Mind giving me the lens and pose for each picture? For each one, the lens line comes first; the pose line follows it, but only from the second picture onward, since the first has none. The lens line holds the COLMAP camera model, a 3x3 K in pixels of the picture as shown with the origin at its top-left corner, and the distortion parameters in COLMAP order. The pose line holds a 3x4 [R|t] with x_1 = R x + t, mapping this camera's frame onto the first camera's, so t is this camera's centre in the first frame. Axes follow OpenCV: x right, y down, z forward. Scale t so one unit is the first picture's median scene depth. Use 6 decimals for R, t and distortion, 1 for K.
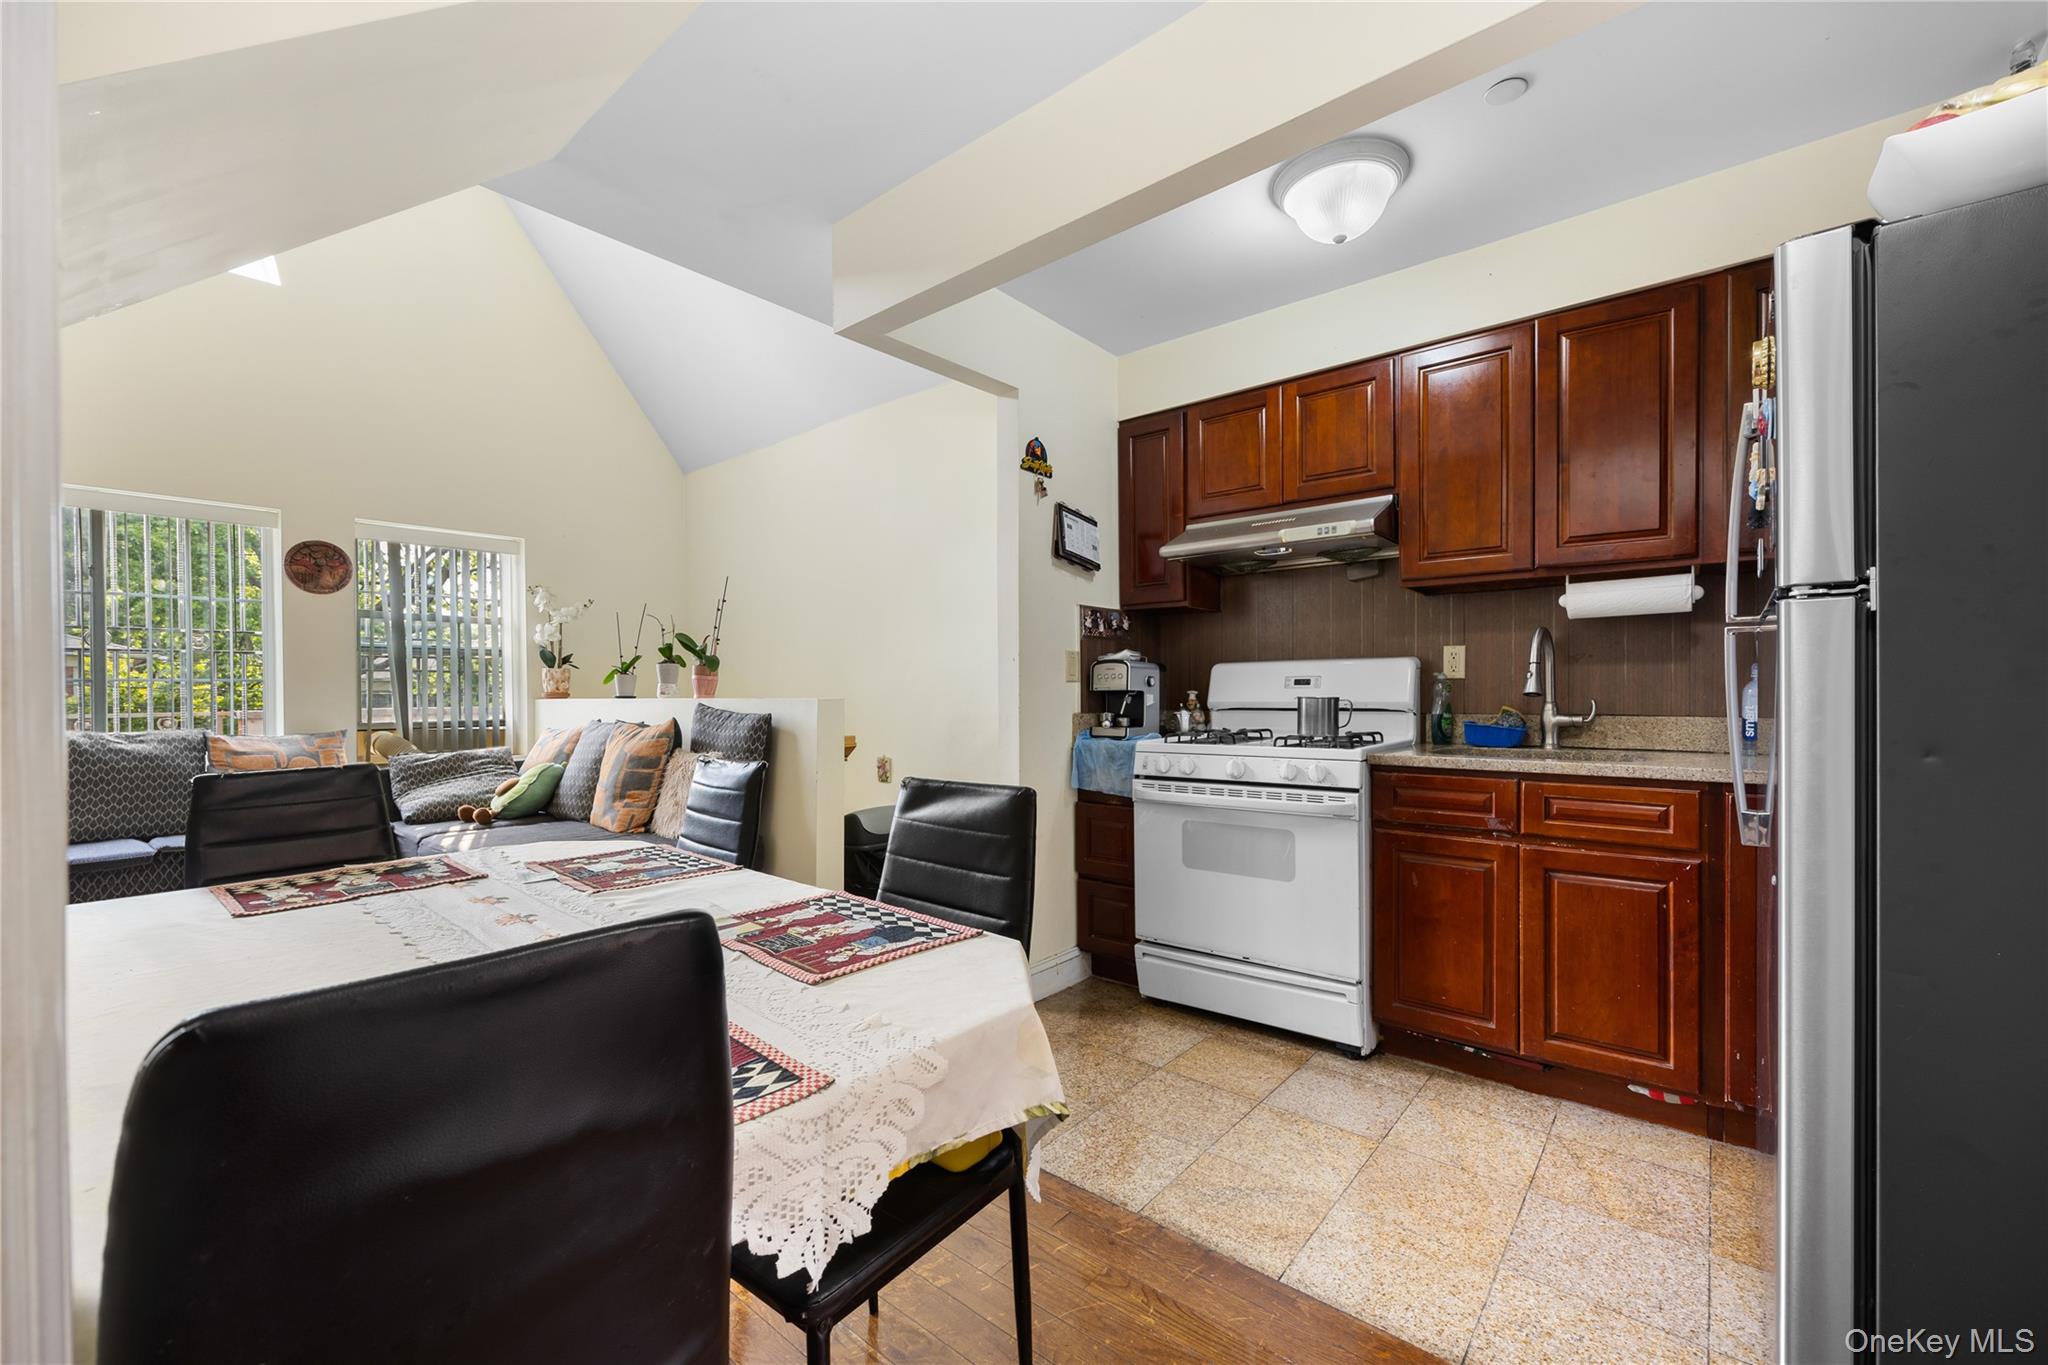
lens RADIAL K [[821.3, 0, 1028.4], [0, 821.3, 699.3], [0, 0, 1]] dist [-0.003118, 0.000290]
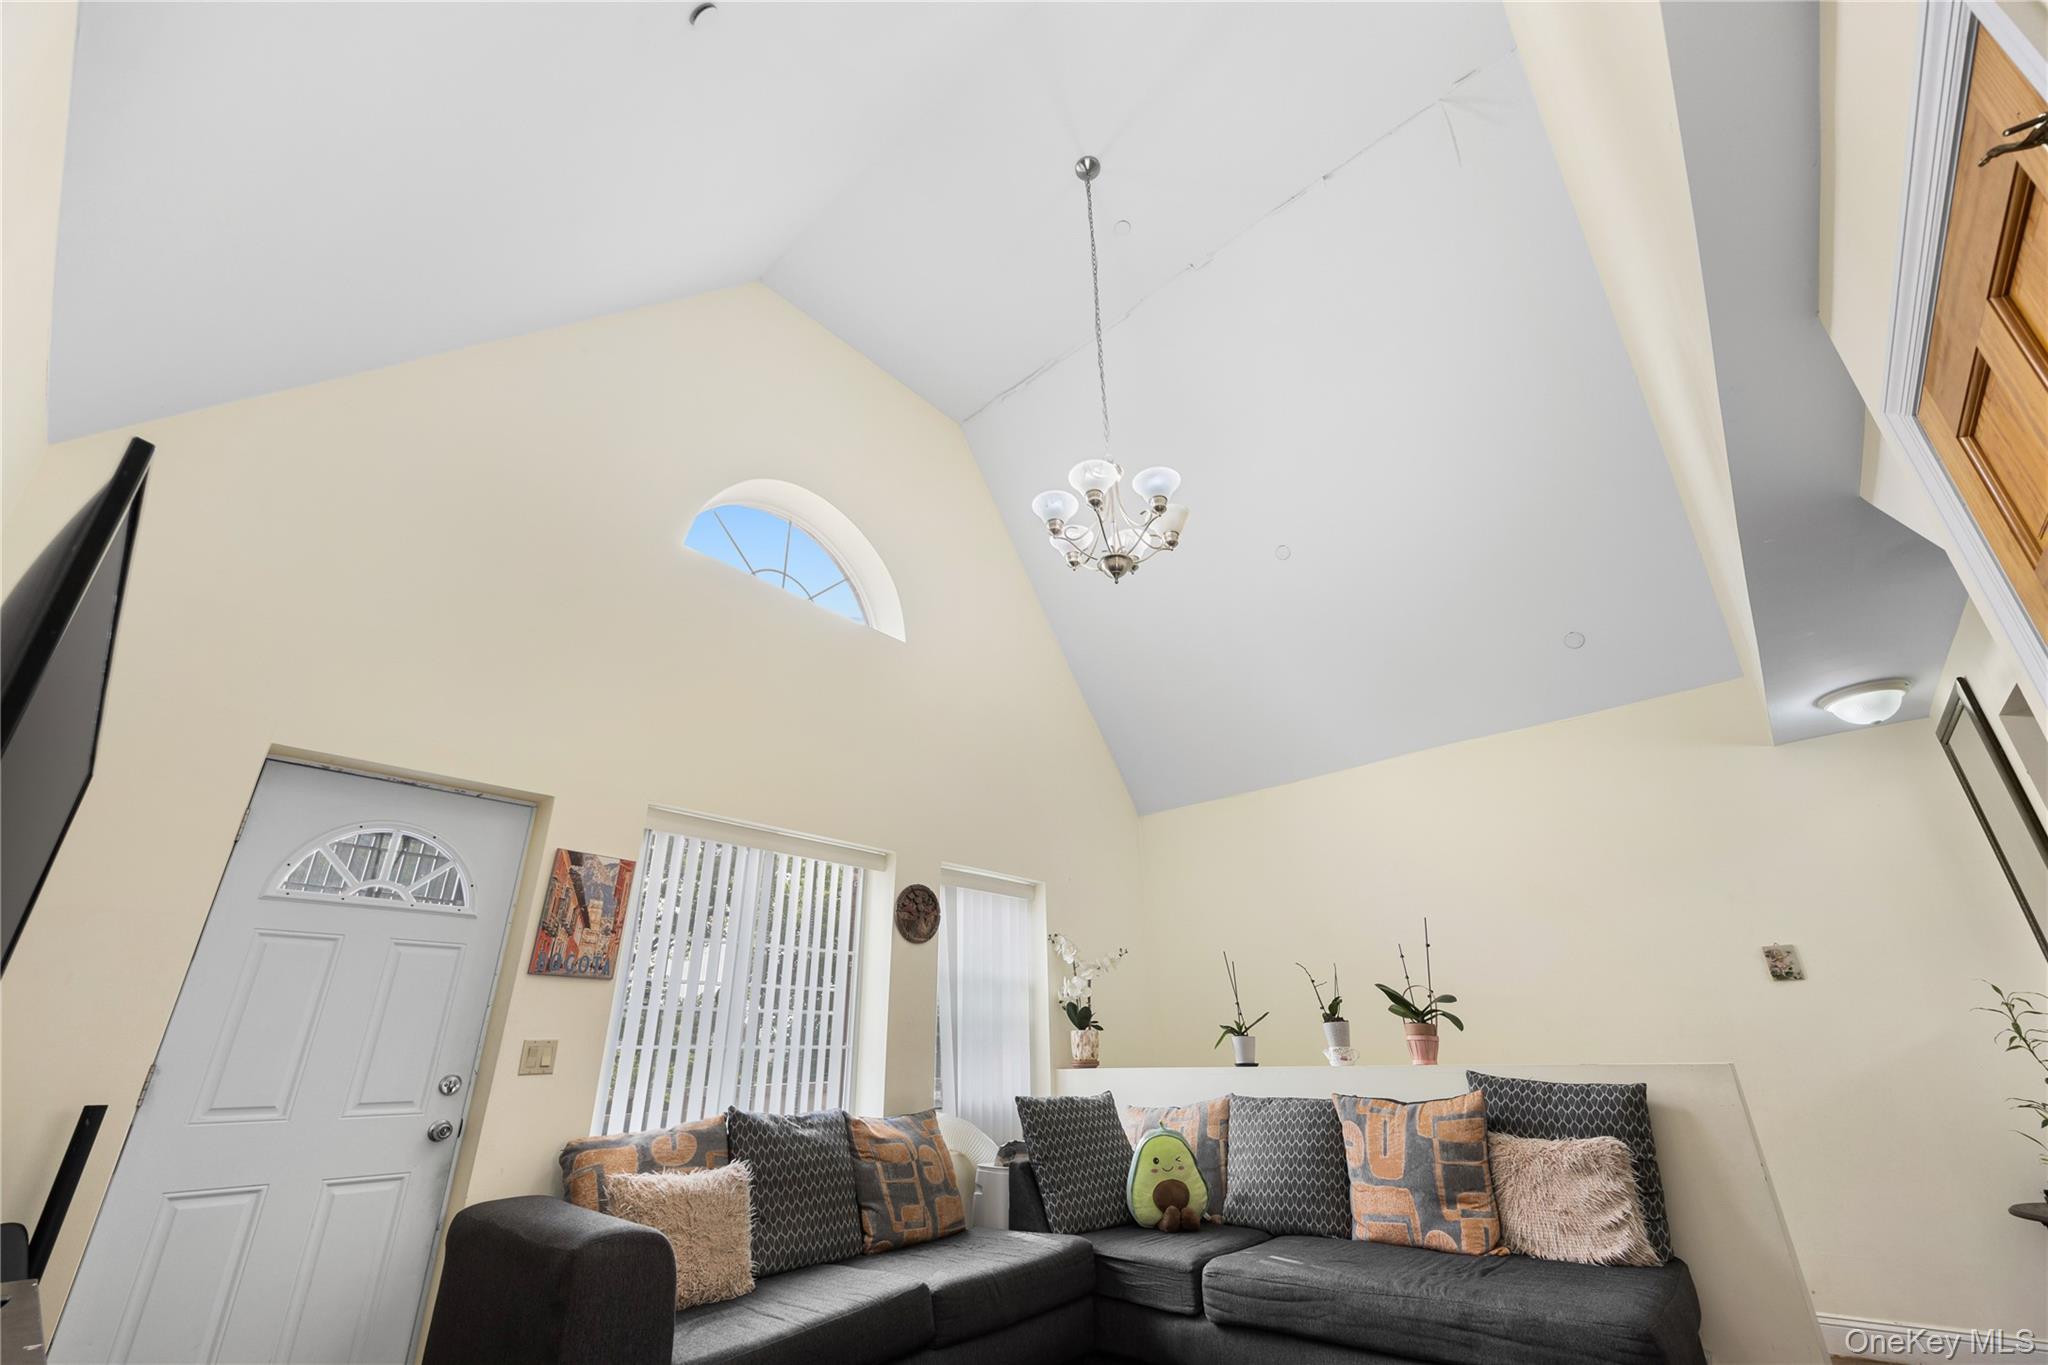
lens RADIAL K [[831.0, 0, 1027.0], [0, 831.0, 699.7], [0, 0, 1]] dist [-0.007846, -0.000027]
pose [[0.999487, -0.017051, -0.027125, -1.302978], [0.004513, 0.913102, -0.407706, 0.001206], [0.031720, 0.407375, 0.912710, 0.098402]]
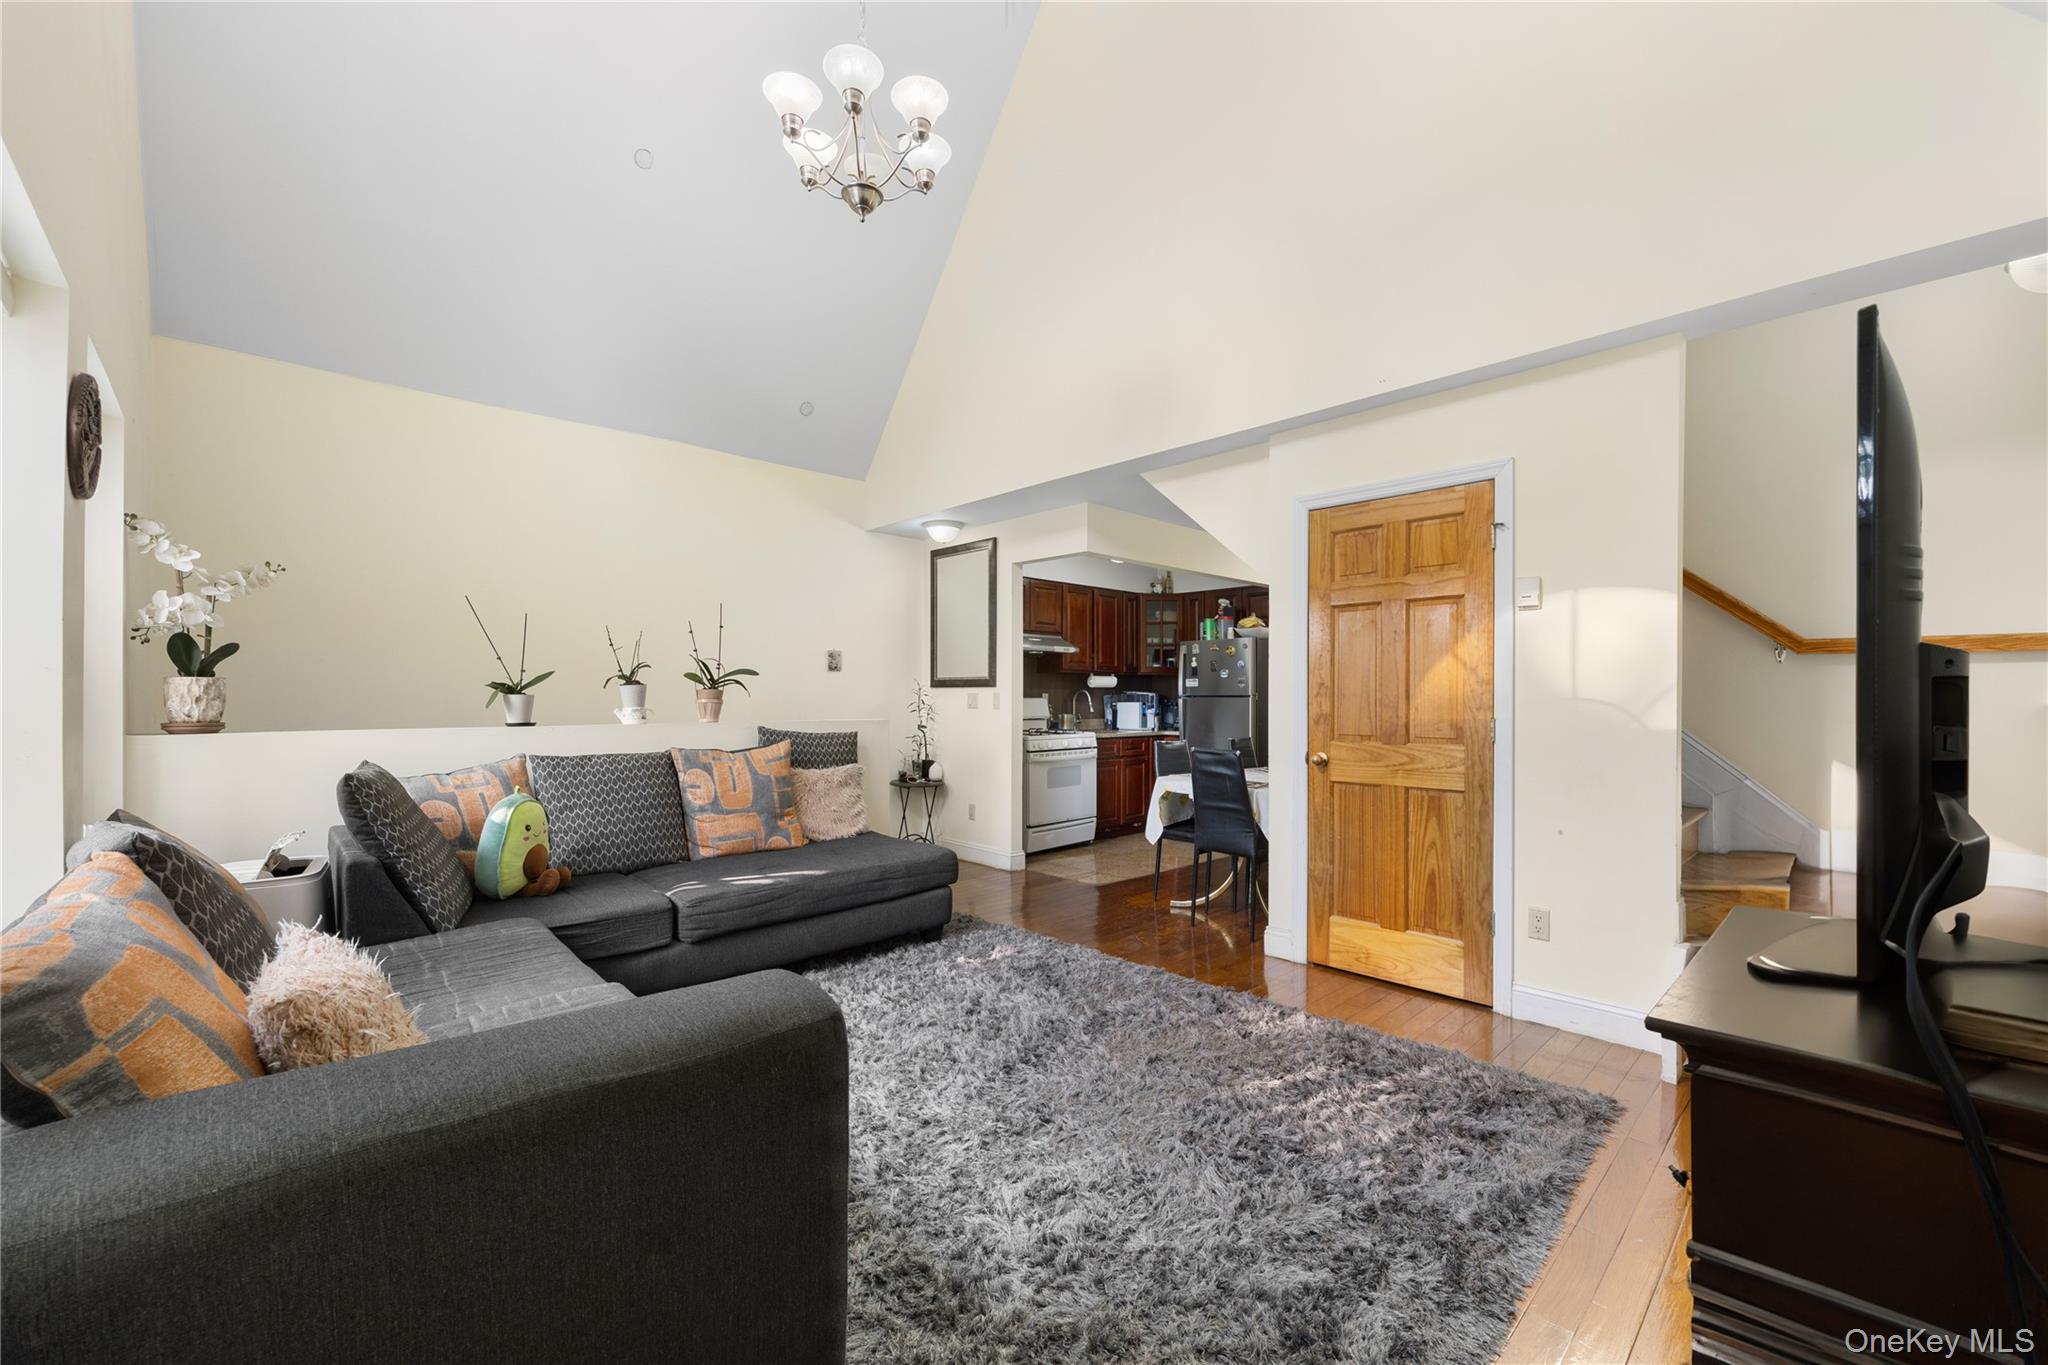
lens RADIAL K [[821.3, 0, 1028.4], [0, 821.3, 699.3], [0, 0, 1]] dist [-0.003118, 0.000290]
pose [[0.117243, 0.006415, 0.993083, -2.248048], [0.007709, 0.999943, -0.007370, -0.031674], [-0.993073, 0.008520, 0.117187, 0.830497]]
